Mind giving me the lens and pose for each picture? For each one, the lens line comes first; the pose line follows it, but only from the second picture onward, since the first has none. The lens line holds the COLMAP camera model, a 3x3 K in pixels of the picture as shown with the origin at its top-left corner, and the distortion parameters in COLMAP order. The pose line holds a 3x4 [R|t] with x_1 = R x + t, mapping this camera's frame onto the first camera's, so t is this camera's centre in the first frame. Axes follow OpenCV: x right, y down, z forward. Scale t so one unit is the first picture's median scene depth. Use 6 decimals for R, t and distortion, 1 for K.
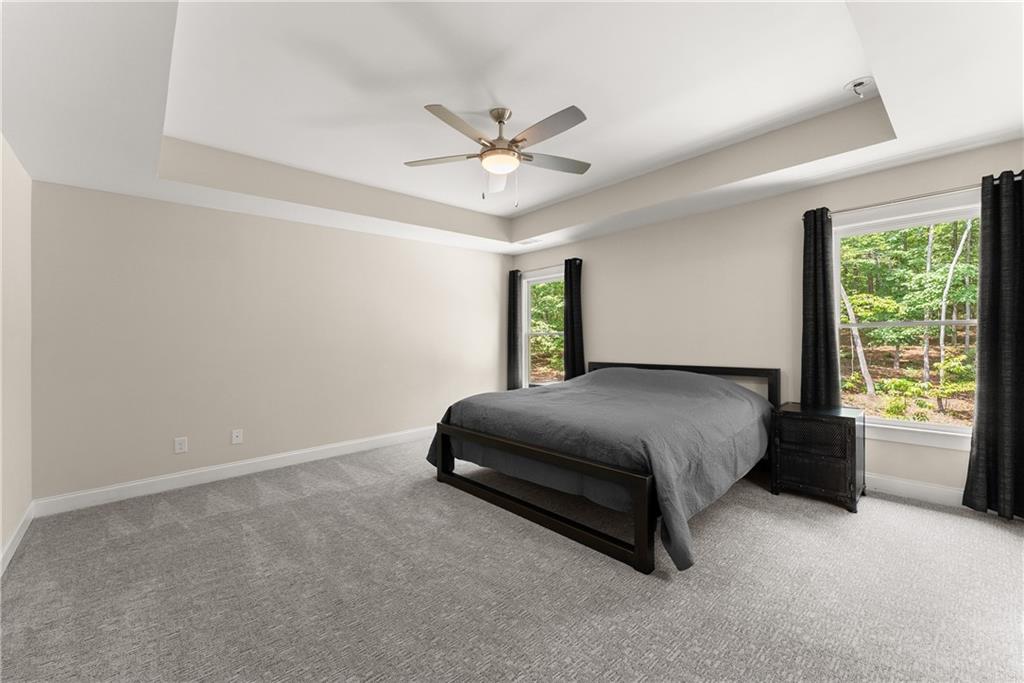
lens RADIAL K [[417.2, 0, 512.8], [0, 417.2, 335.5], [0, 0, 1]] dist [0.001277, 0.000015]
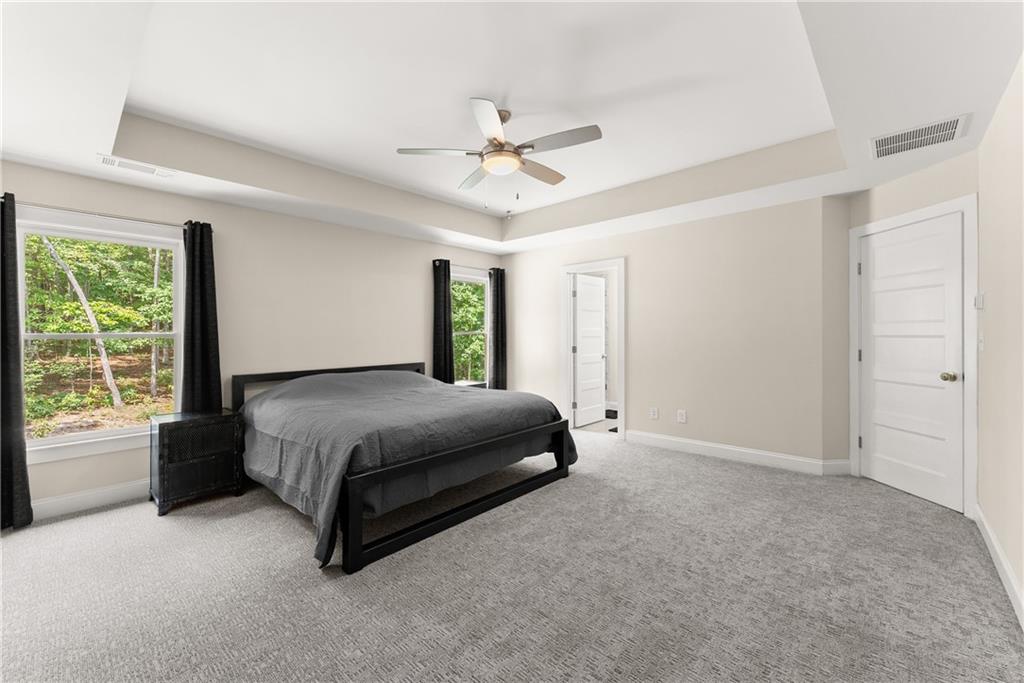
lens RADIAL K [[417.2, 0, 511.2], [0, 417.2, 336.0], [0, 0, 1]] dist [0.001277, 0.000015]
pose [[-0.092307, 0.018324, 0.995562, -0.180993], [0.009643, 0.999800, -0.017508, 0.003839], [-0.995684, 0.007984, -0.092465, 0.185018]]
